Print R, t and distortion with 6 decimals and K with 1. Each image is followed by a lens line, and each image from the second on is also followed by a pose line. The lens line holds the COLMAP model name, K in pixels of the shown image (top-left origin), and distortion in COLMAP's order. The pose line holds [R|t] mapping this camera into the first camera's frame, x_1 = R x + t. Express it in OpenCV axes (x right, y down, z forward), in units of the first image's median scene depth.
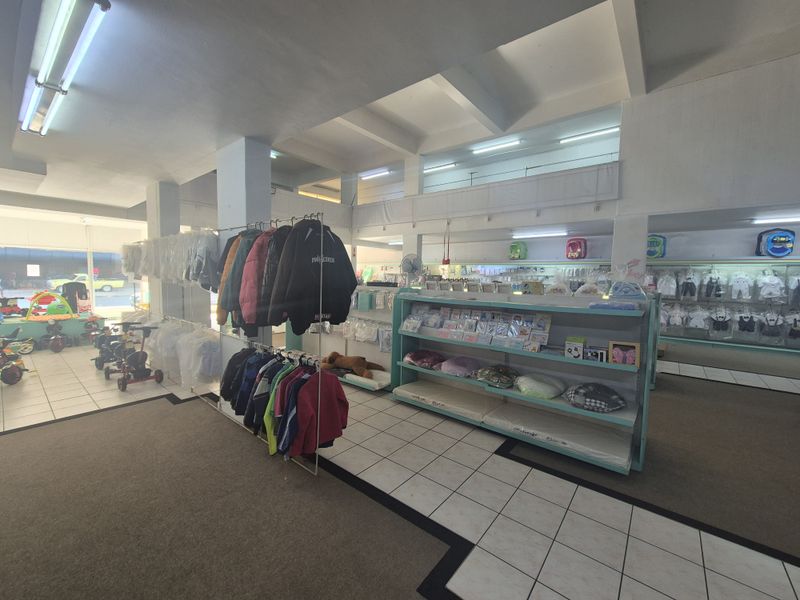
lens RADIAL K [[334.2, 0, 400.0], [0, 334.2, 300.0], [0, 0, 1]] dist [-0.000391, -0.000019]
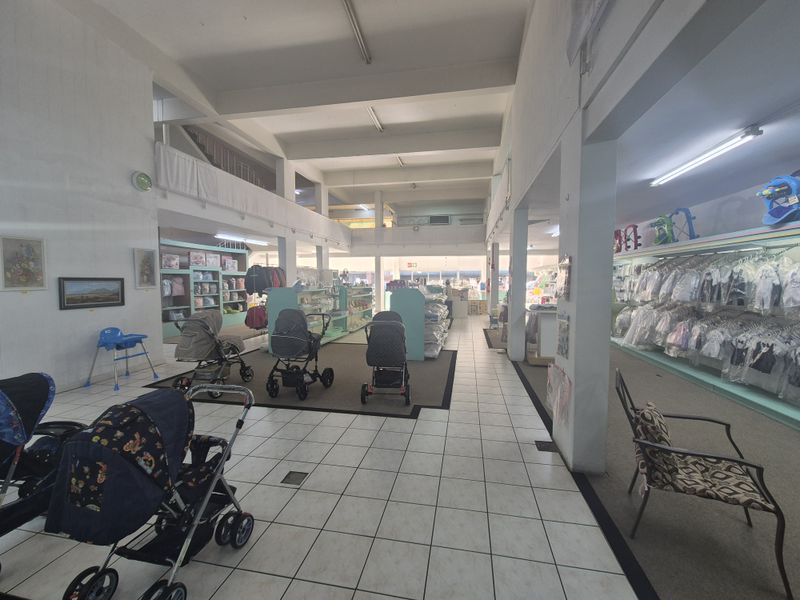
lens RADIAL K [[334.2, 0, 400.0], [0, 334.2, 300.0], [0, 0, 1]] dist [-0.000391, -0.000019]
pose [[0.468684, 0.038454, -0.882528, 1.174857], [-0.057806, 0.998246, 0.012797, 0.007574], [0.881472, 0.045017, 0.470085, 0.235919]]
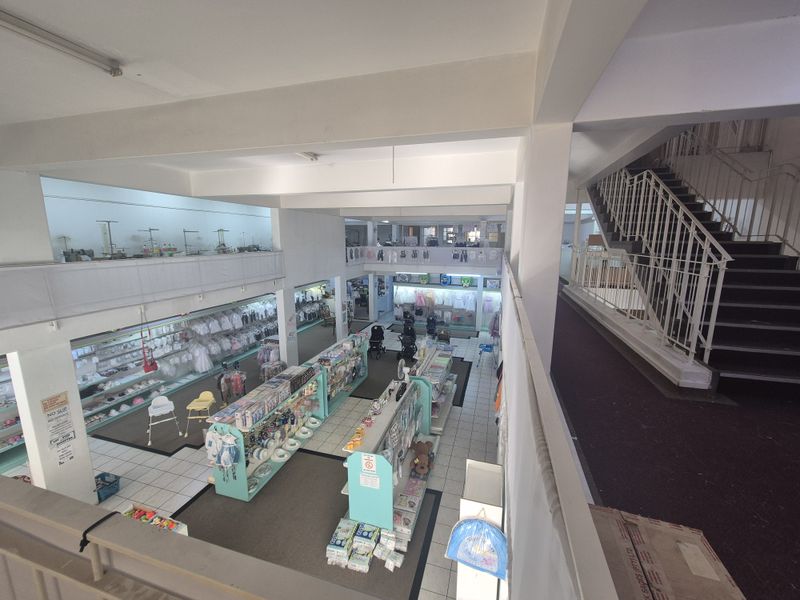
lens RADIAL K [[334.2, 0, 400.0], [0, 334.2, 300.0], [0, 0, 1]] dist [-0.000391, -0.000019]
pose [[-0.376785, -0.192129, 0.906156, -0.751225], [0.056851, 0.971612, 0.229647, -0.435456], [-0.924554, 0.138044, -0.355166, 0.912232]]
